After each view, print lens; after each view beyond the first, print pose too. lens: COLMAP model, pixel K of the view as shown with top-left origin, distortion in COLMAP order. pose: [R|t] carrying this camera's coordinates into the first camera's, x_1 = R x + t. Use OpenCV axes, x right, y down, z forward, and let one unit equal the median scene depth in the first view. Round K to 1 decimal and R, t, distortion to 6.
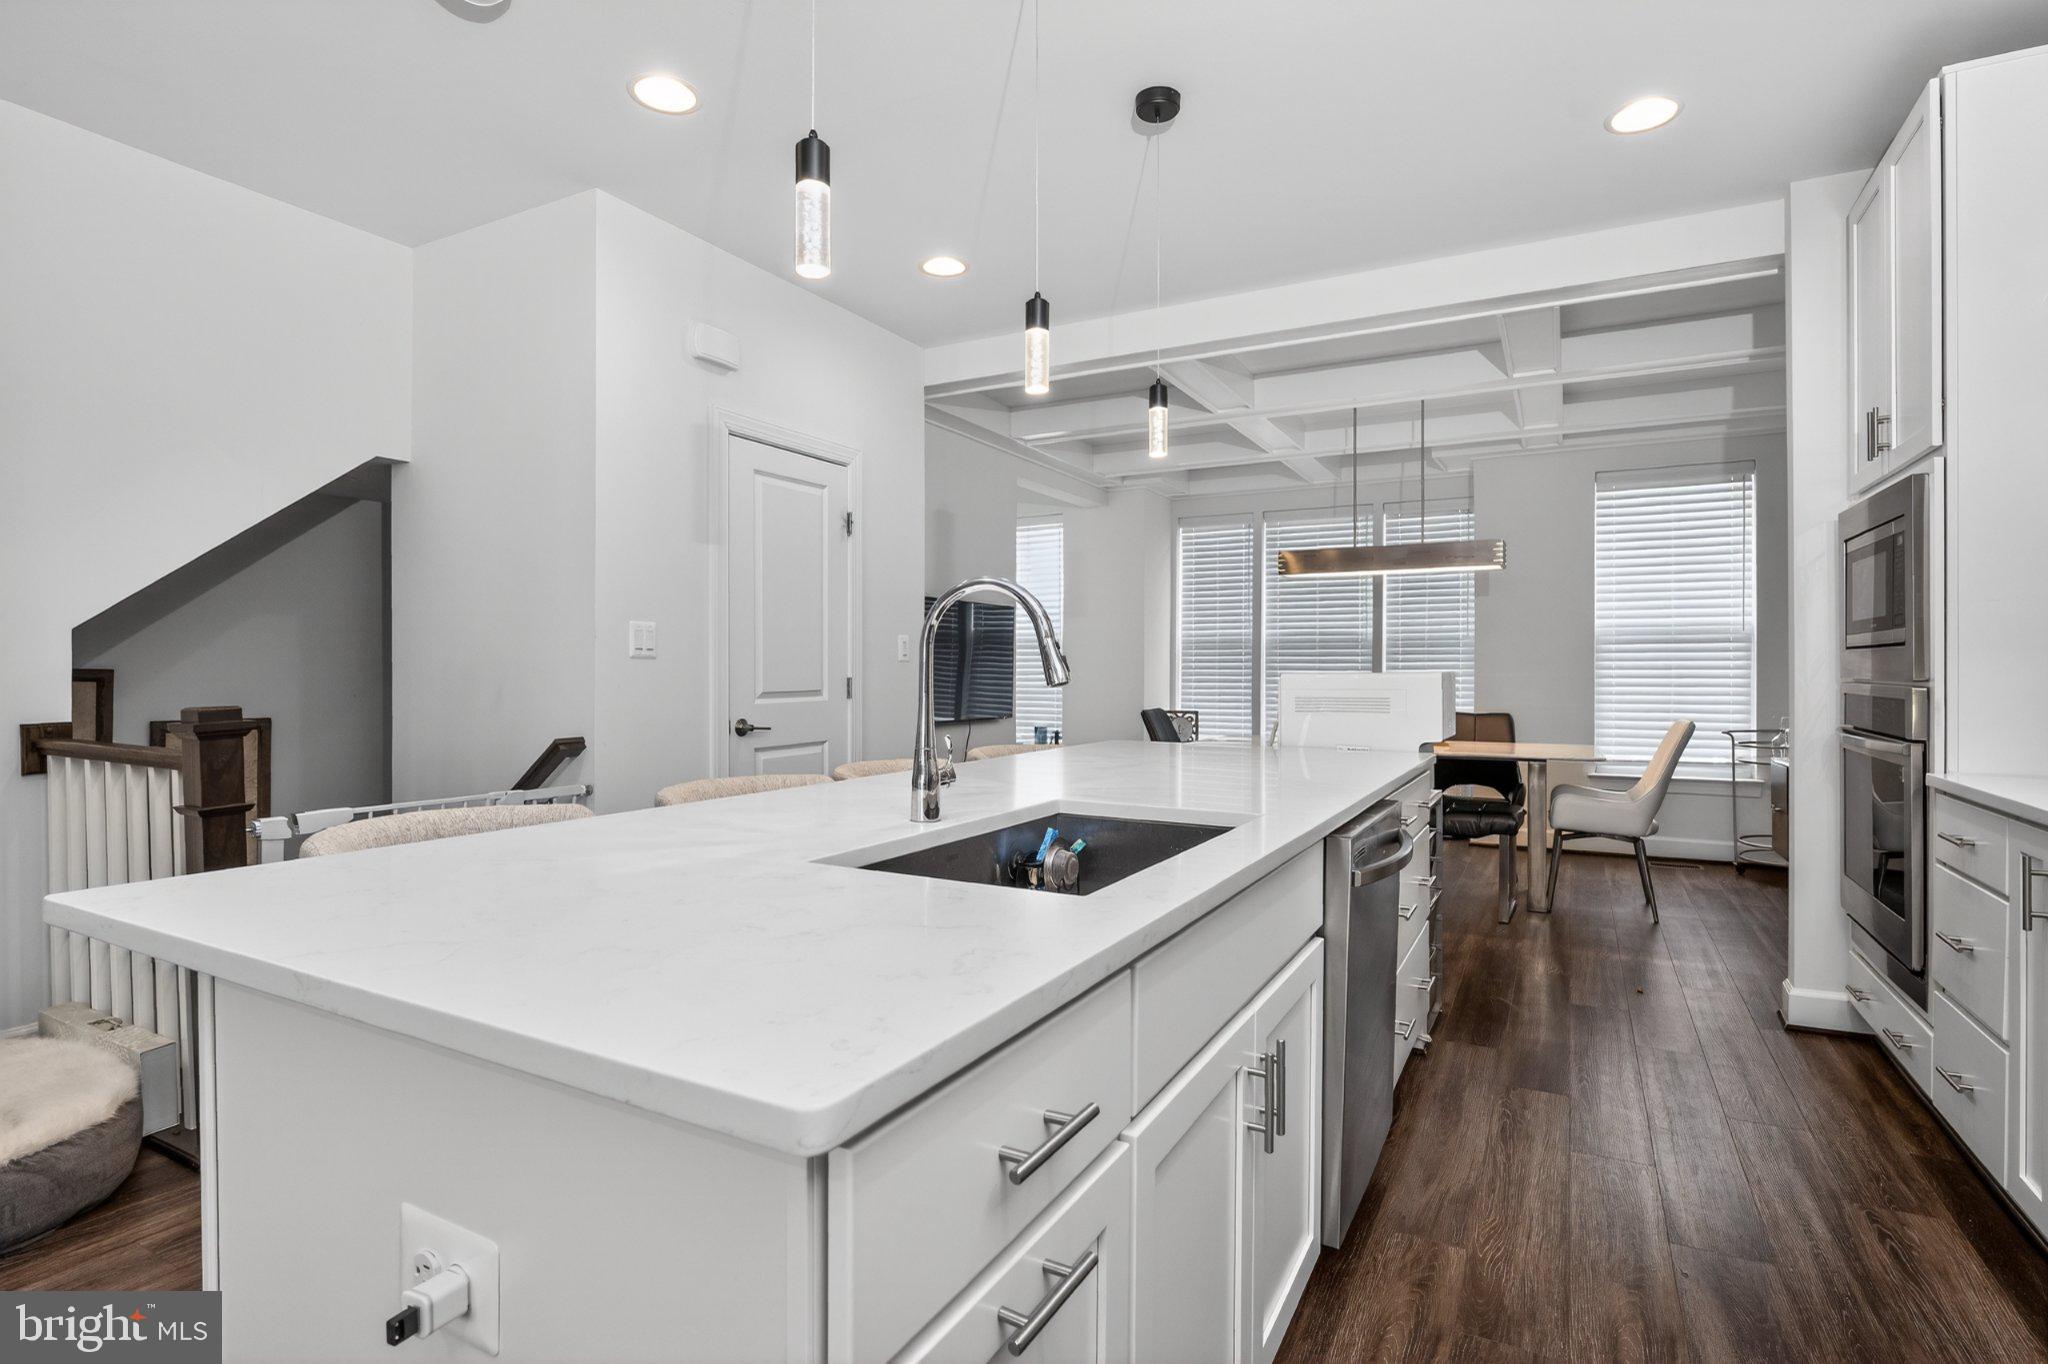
lens RADIAL K [[978.6, 0, 1024.1], [0, 978.6, 669.2], [0, 0, 1]] dist [-0.031168, 0.000402]
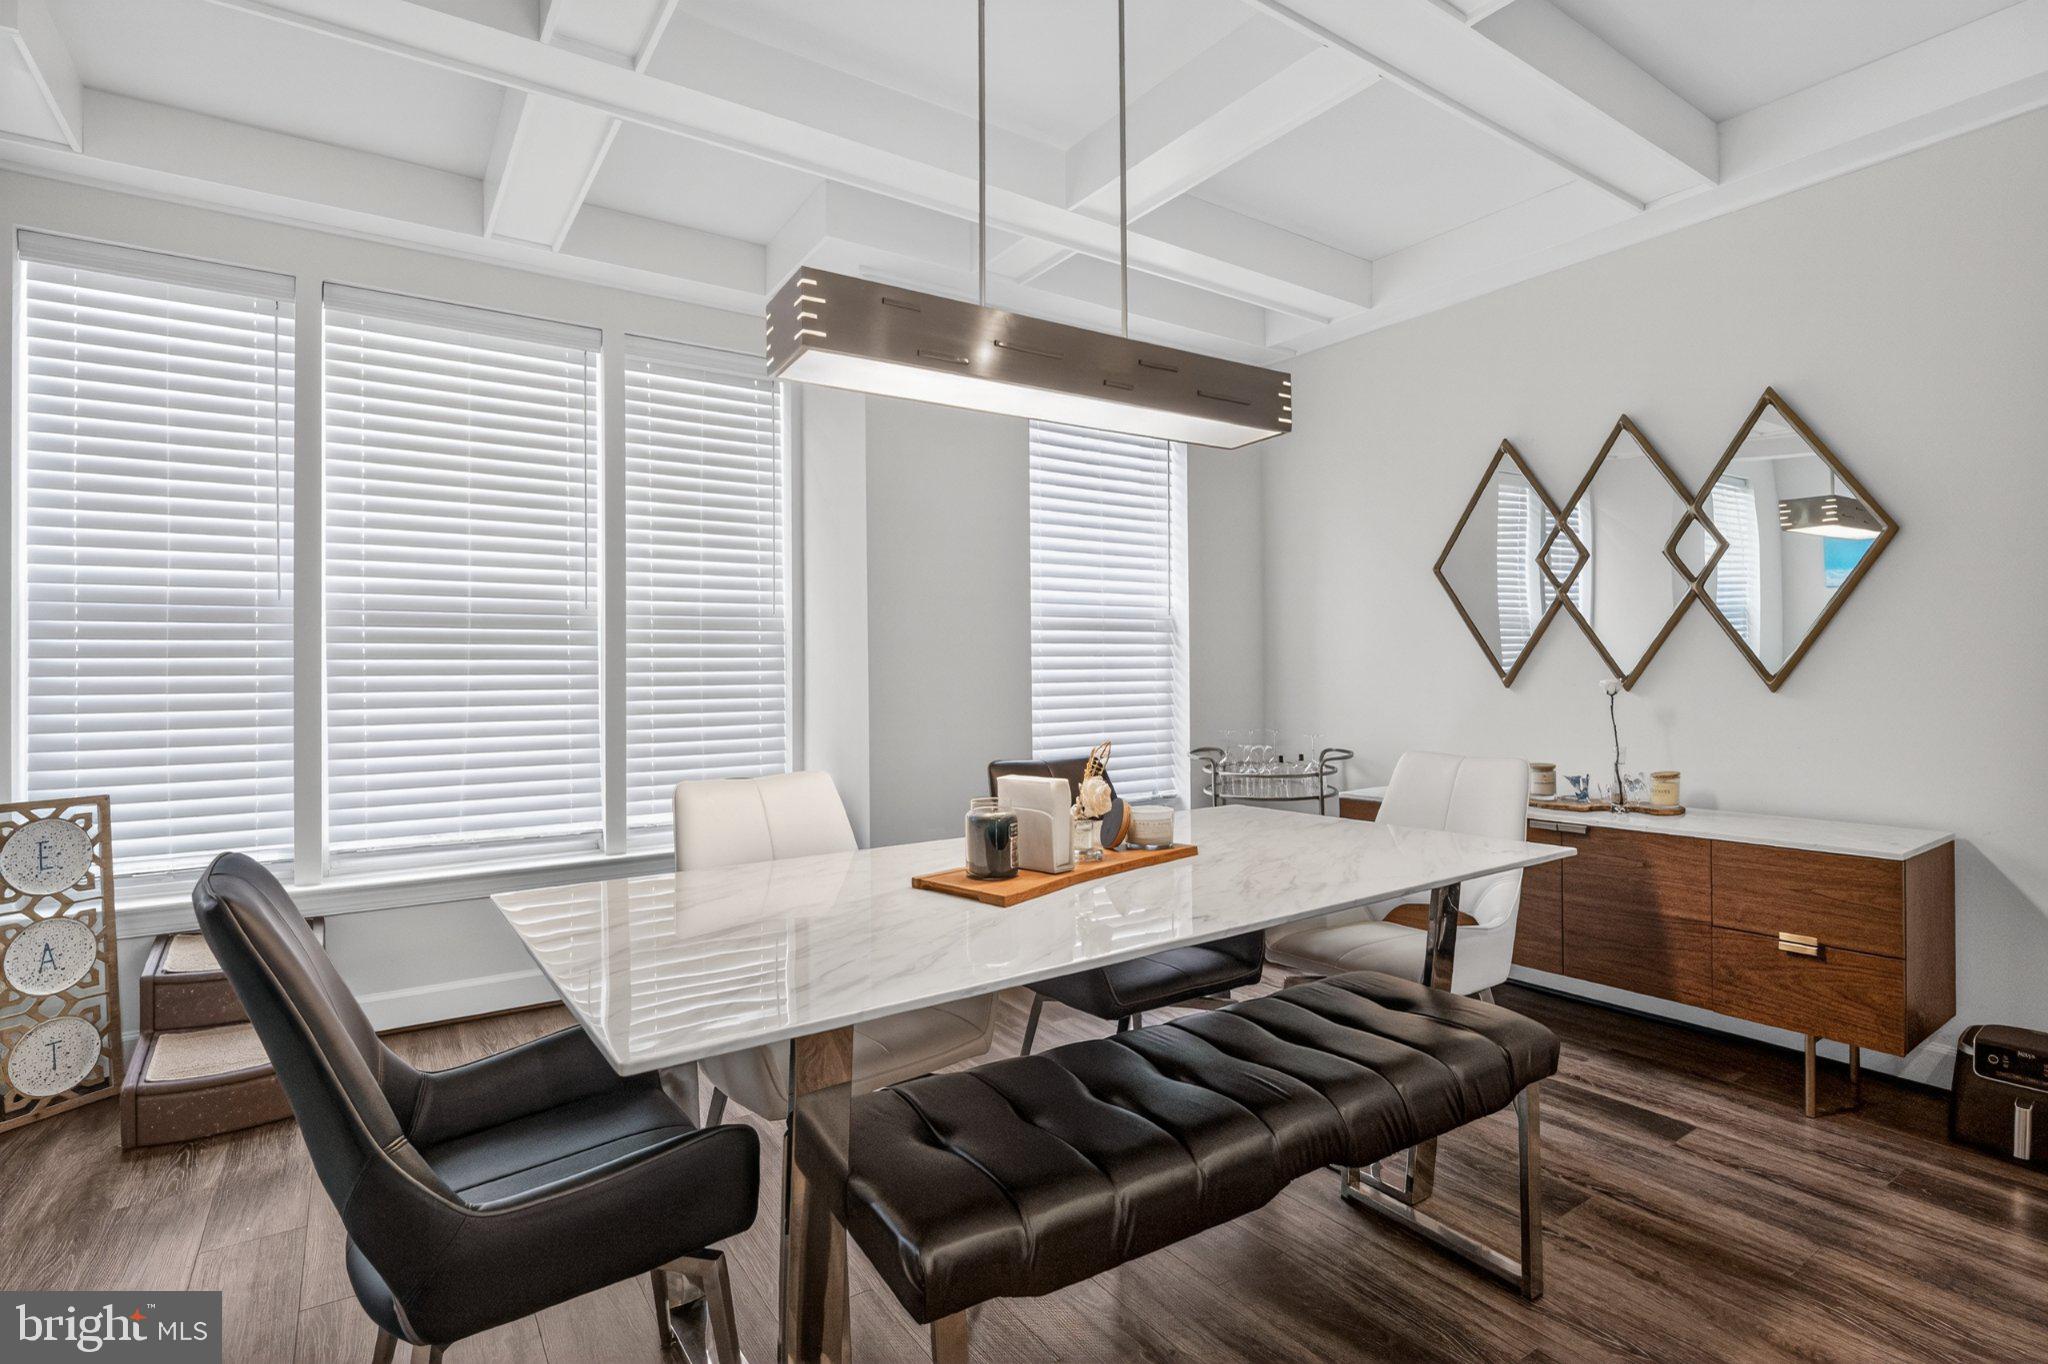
lens RADIAL K [[972.0, 0, 1024.3], [0, 972.0, 674.3], [0, 0, 1]] dist [-0.026549, -0.000320]
pose [[0.443154, -0.005400, 0.896429, 0.021791], [0.006404, 0.999975, 0.002858, 0.001265], [-0.896423, 0.004474, 0.443178, 0.605186]]
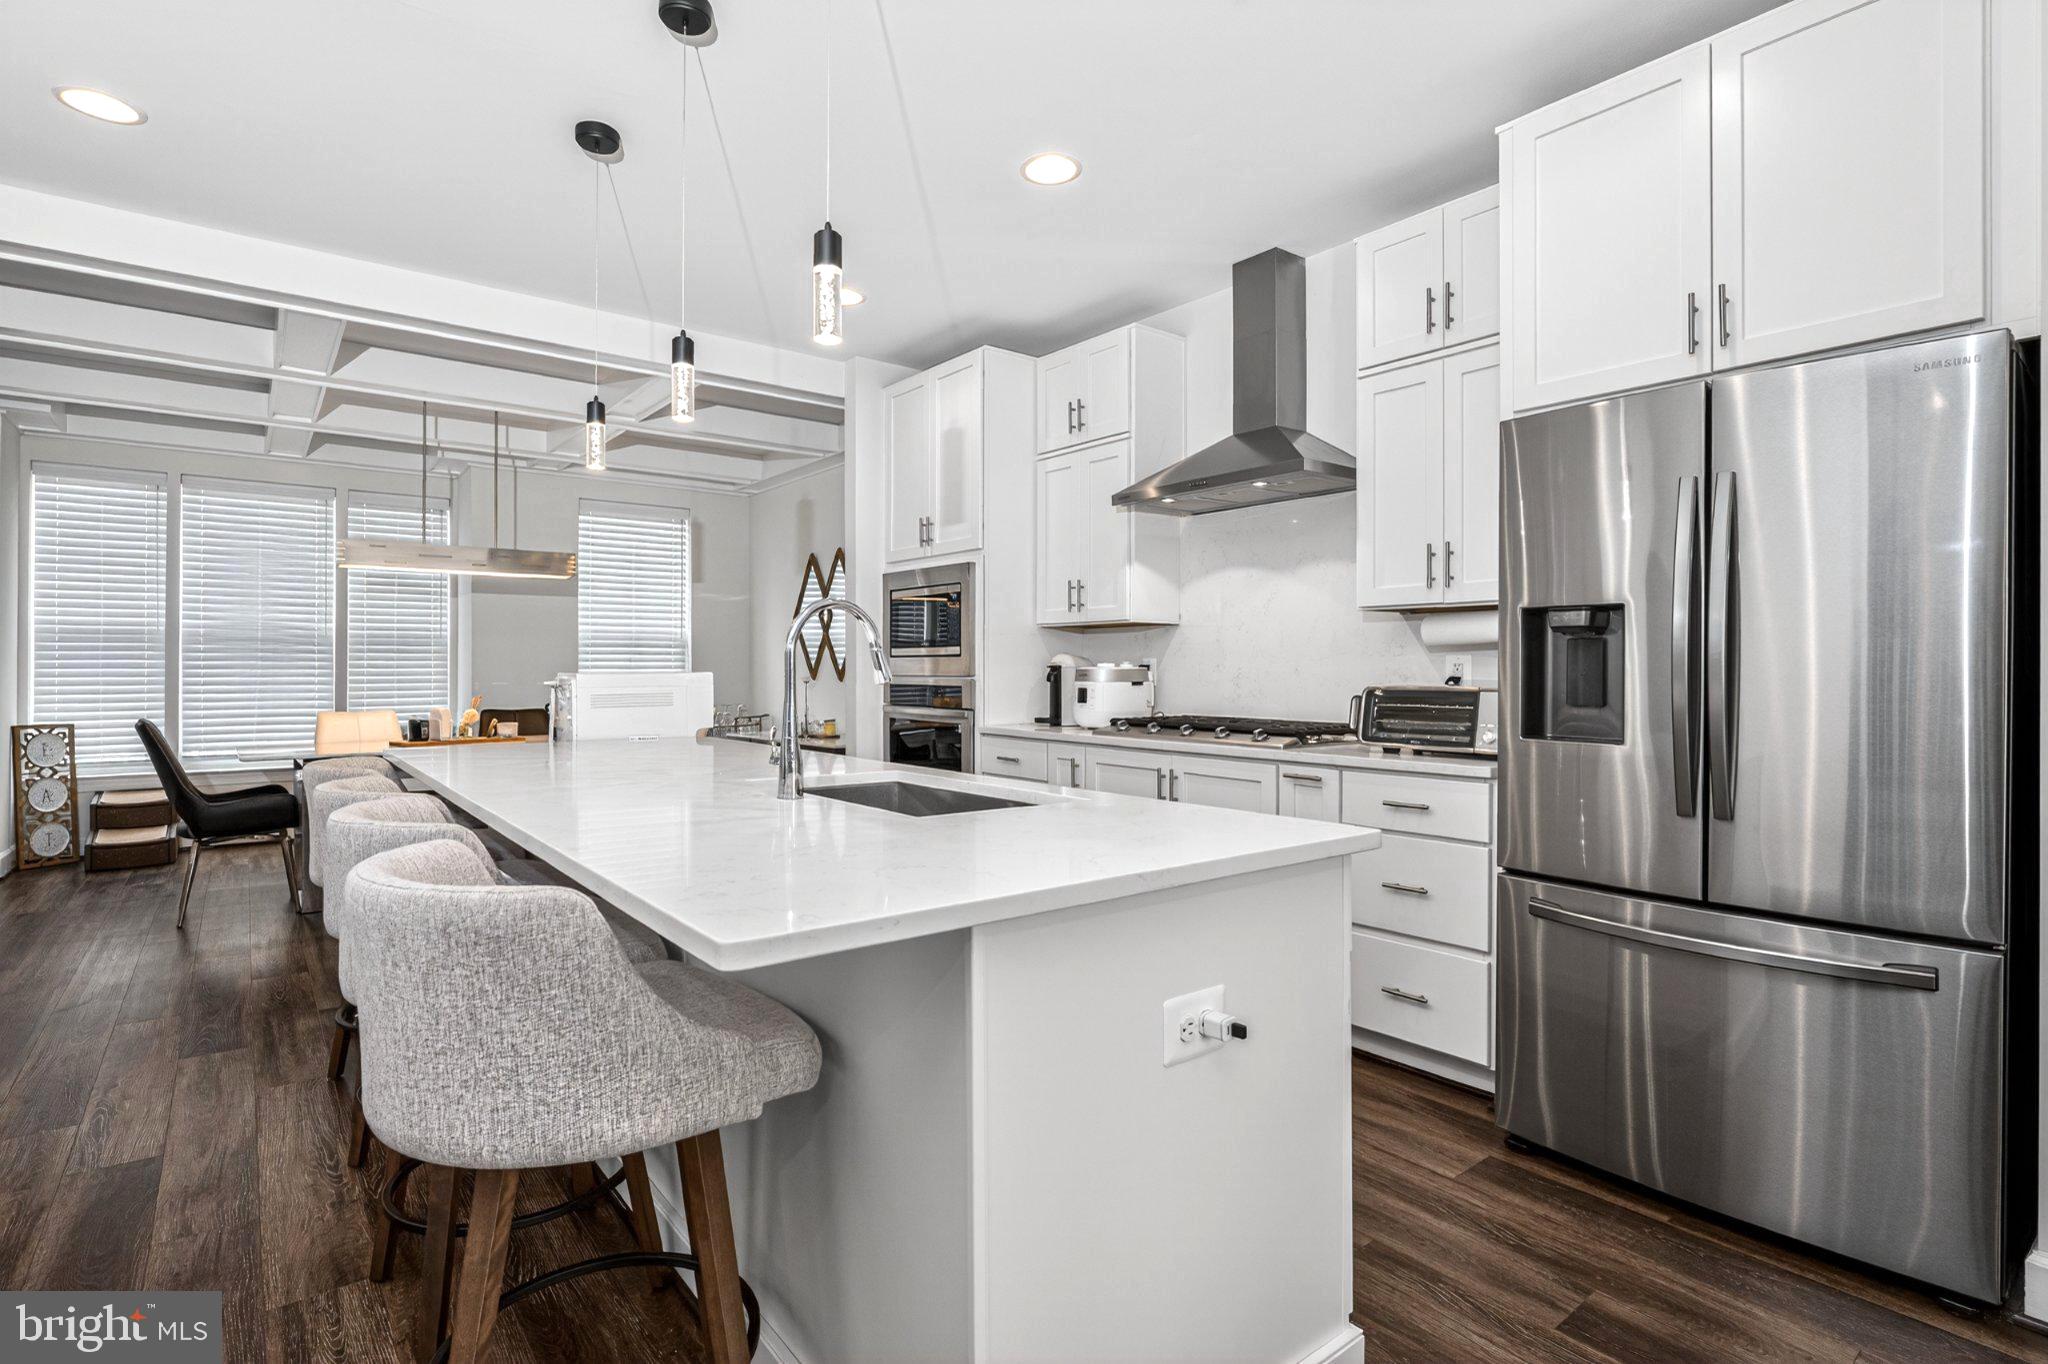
lens RADIAL K [[978.6, 0, 1024.1], [0, 978.6, 669.2], [0, 0, 1]] dist [-0.031168, 0.000402]
pose [[0.373189, -0.000176, 0.927755, -0.241365], [-0.001618, 0.999998, 0.000841, -0.000766], [-0.927754, -0.001815, 0.373188, 0.062761]]
